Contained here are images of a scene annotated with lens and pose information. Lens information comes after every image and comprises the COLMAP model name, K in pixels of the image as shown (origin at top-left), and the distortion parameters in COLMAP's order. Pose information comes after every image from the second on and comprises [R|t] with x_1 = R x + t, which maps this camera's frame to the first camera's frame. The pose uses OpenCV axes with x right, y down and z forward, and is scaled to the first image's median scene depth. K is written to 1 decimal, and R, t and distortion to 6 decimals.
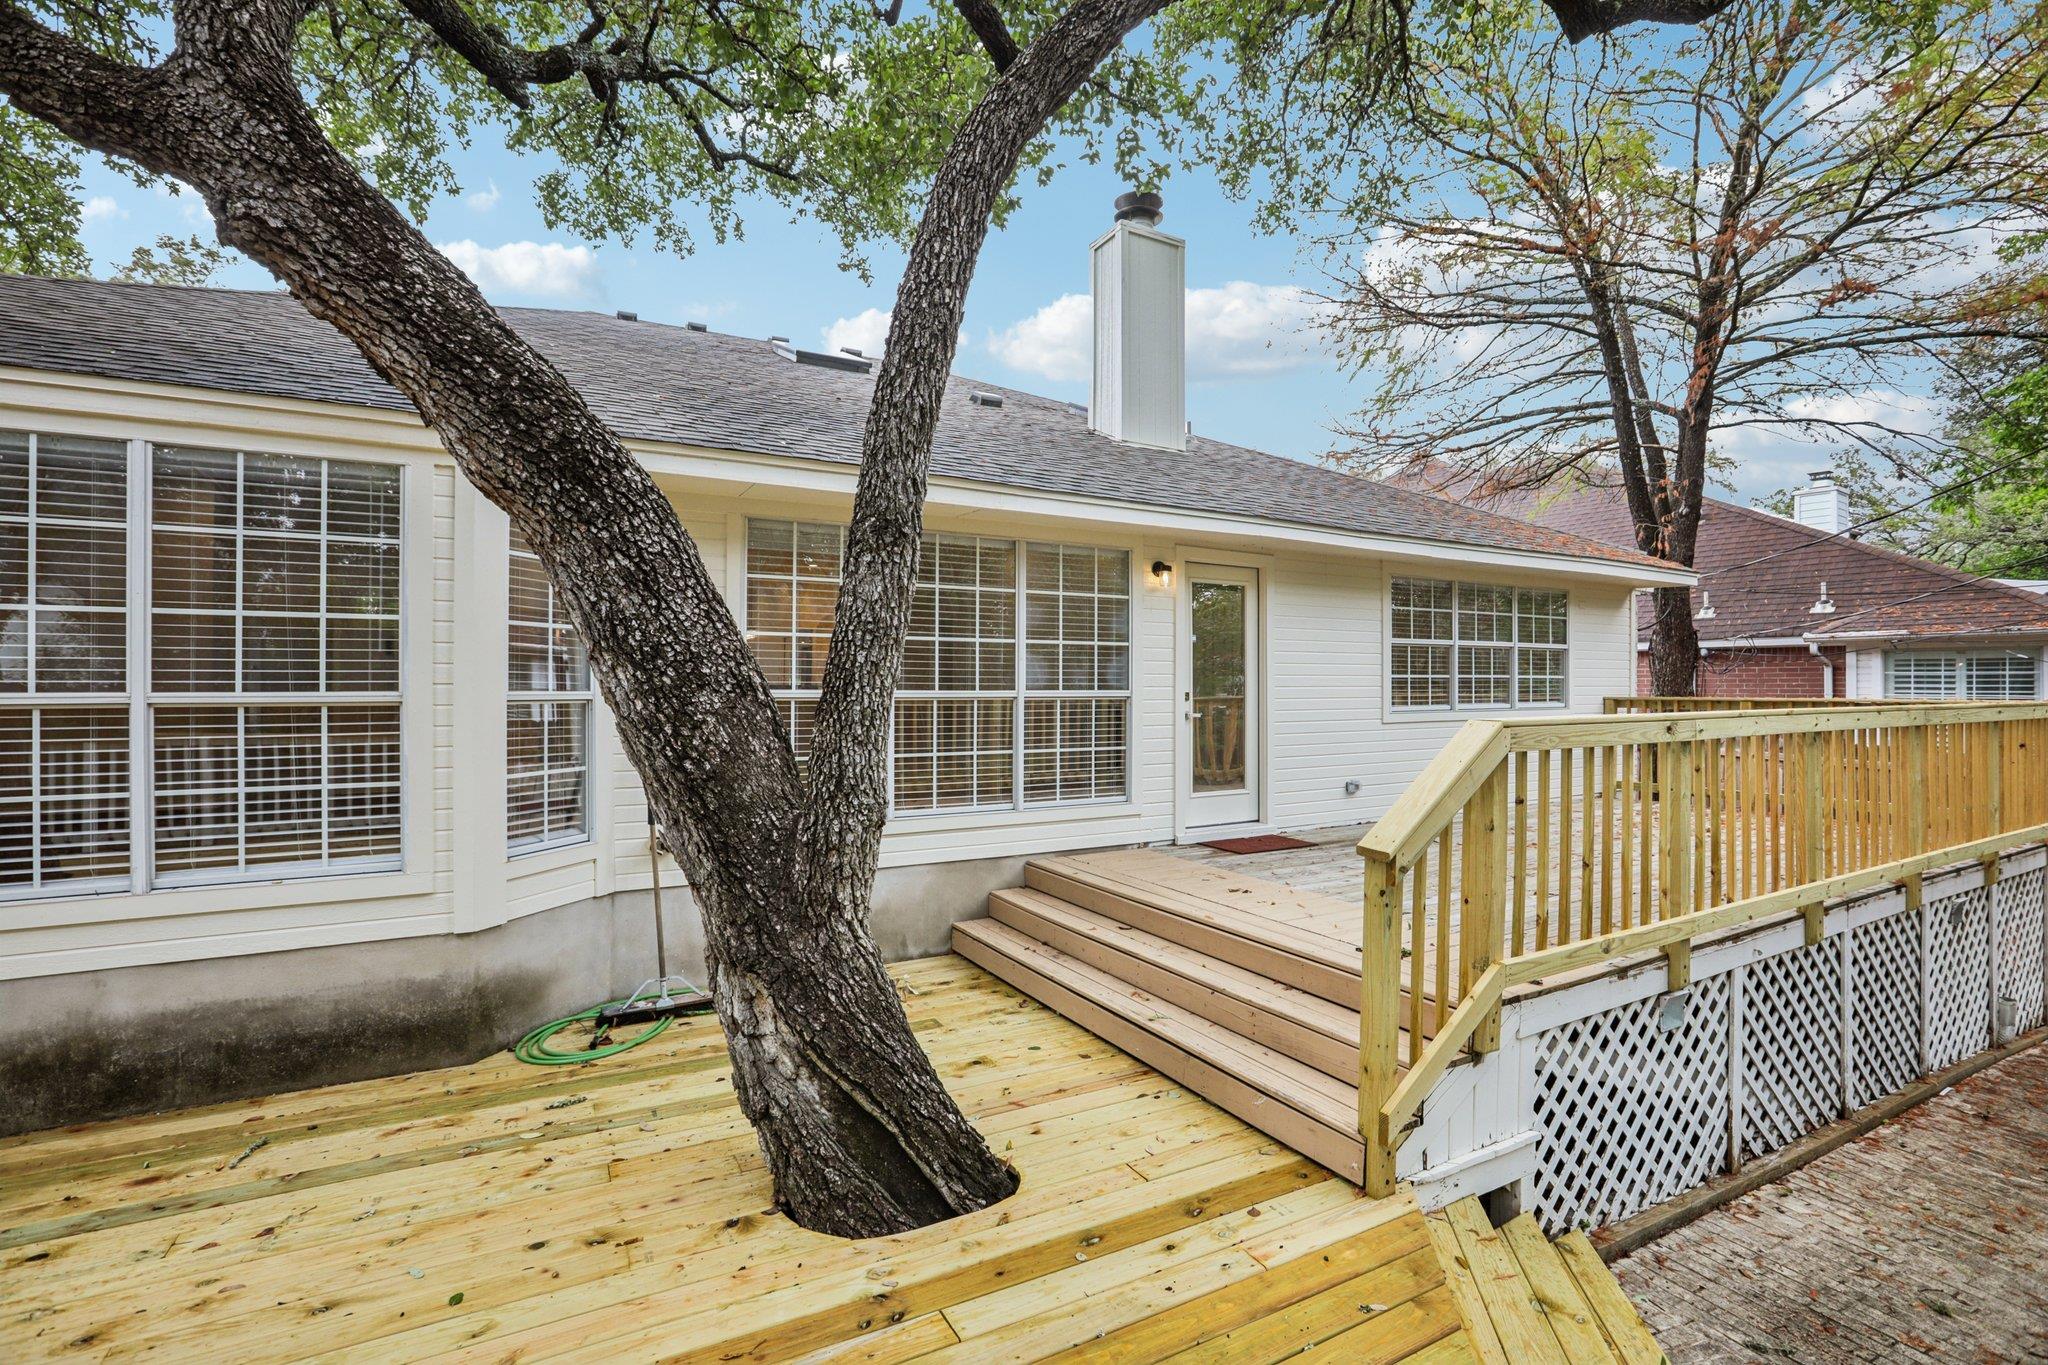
lens RADIAL K [[922.8, 0, 1035.0], [0, 922.8, 679.3], [0, 0, 1]] dist [0.001067, -0.000425]
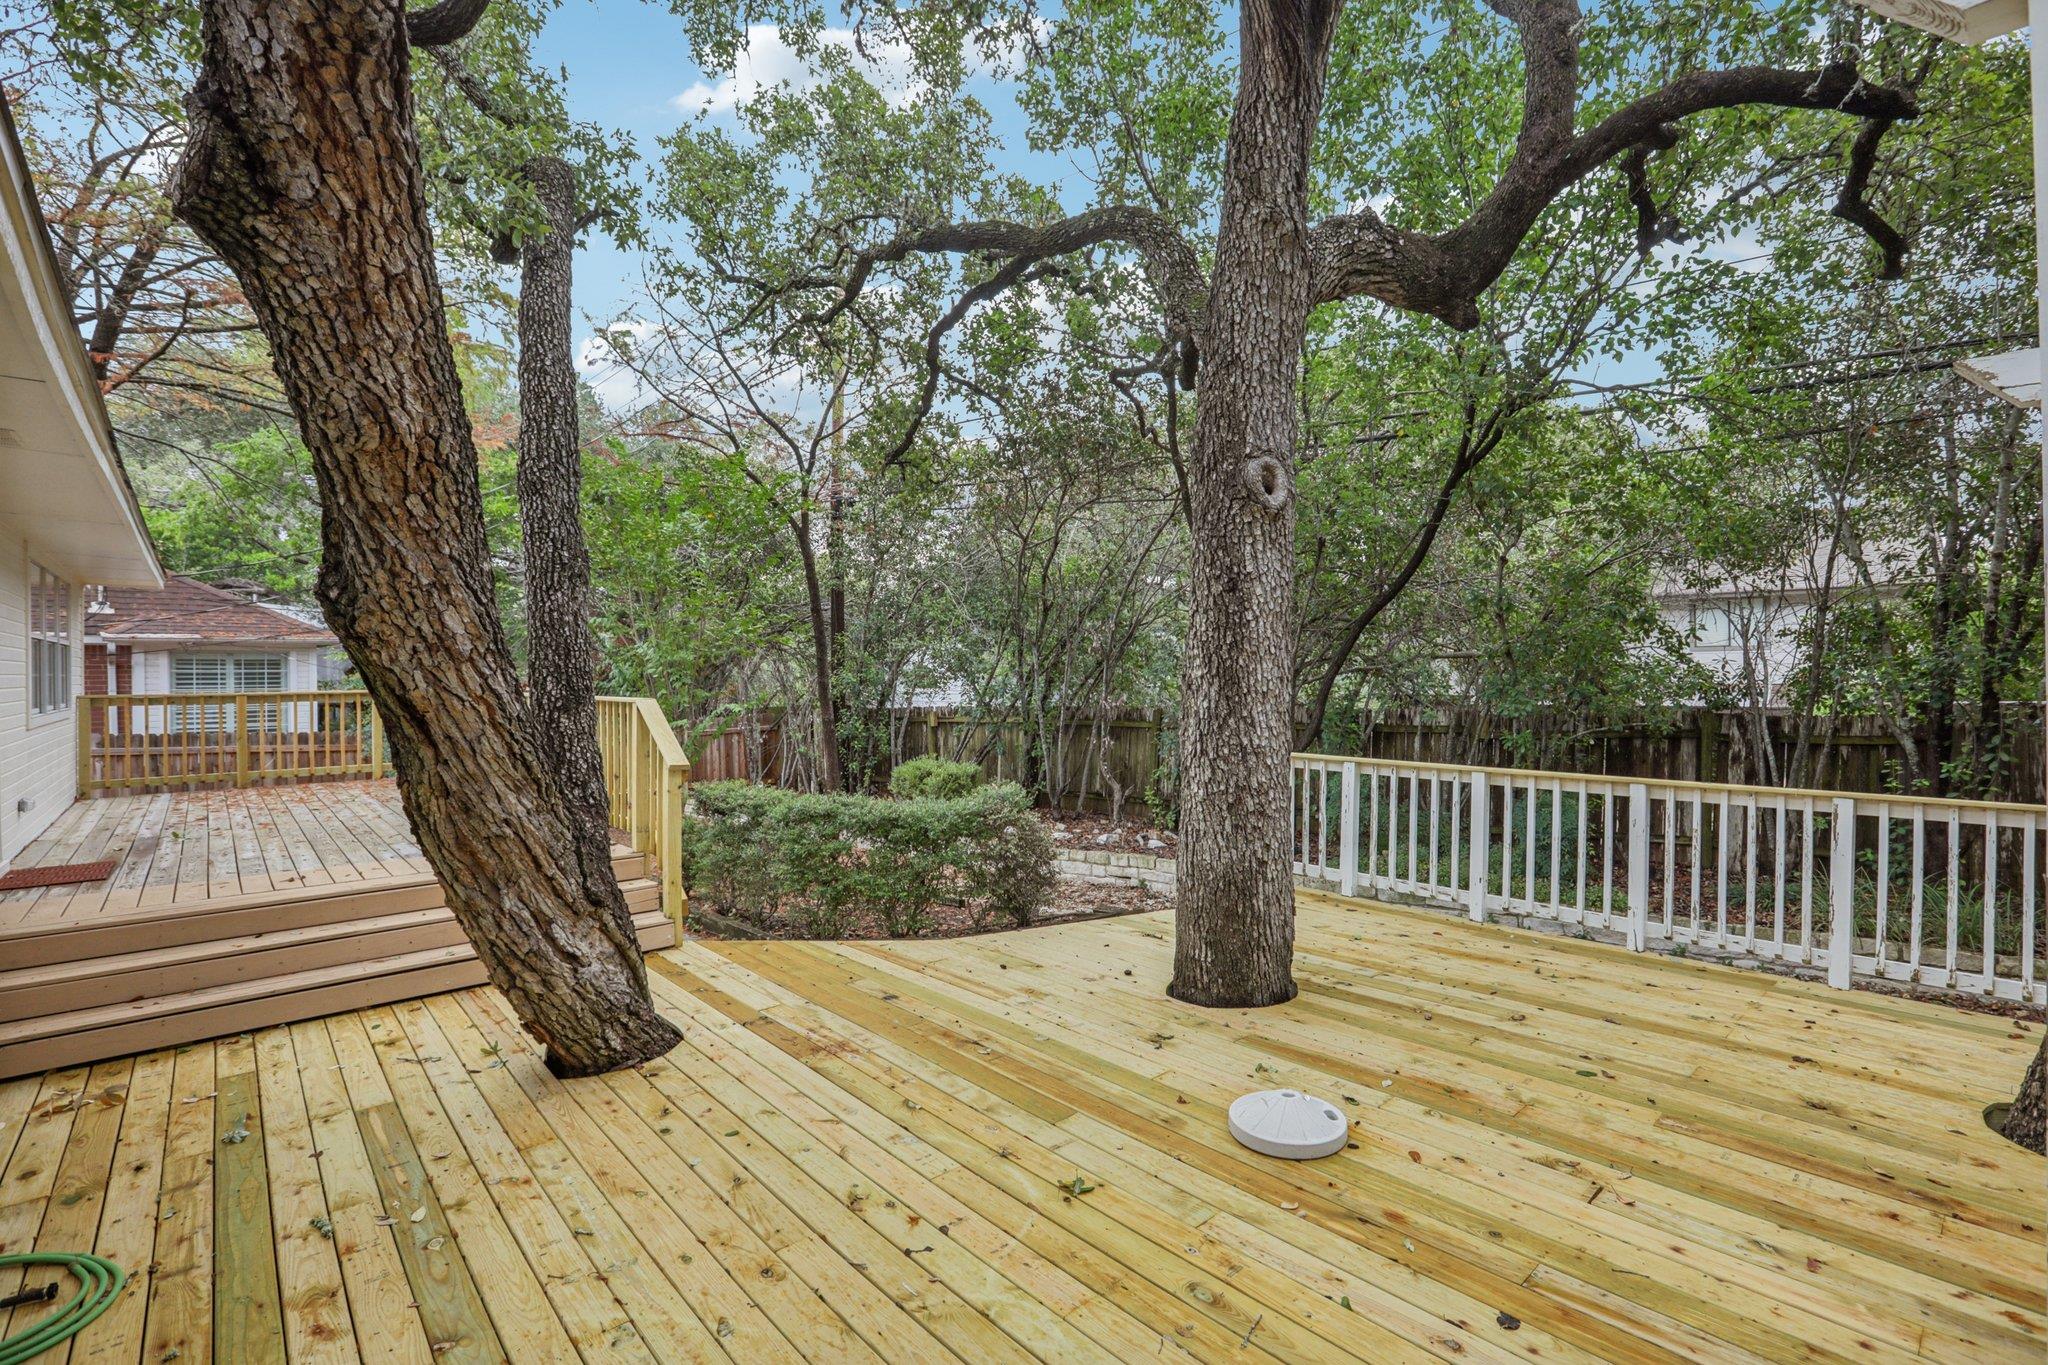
lens RADIAL K [[922.8, 0, 1035.0], [0, 922.8, 679.3], [0, 0, 1]] dist [0.001067, -0.000425]
pose [[-0.241487, -0.002744, 0.970400, -1.132178], [0.001673, 0.999993, 0.003244, 0.004067], [-0.970403, 0.002407, -0.241481, 0.500404]]
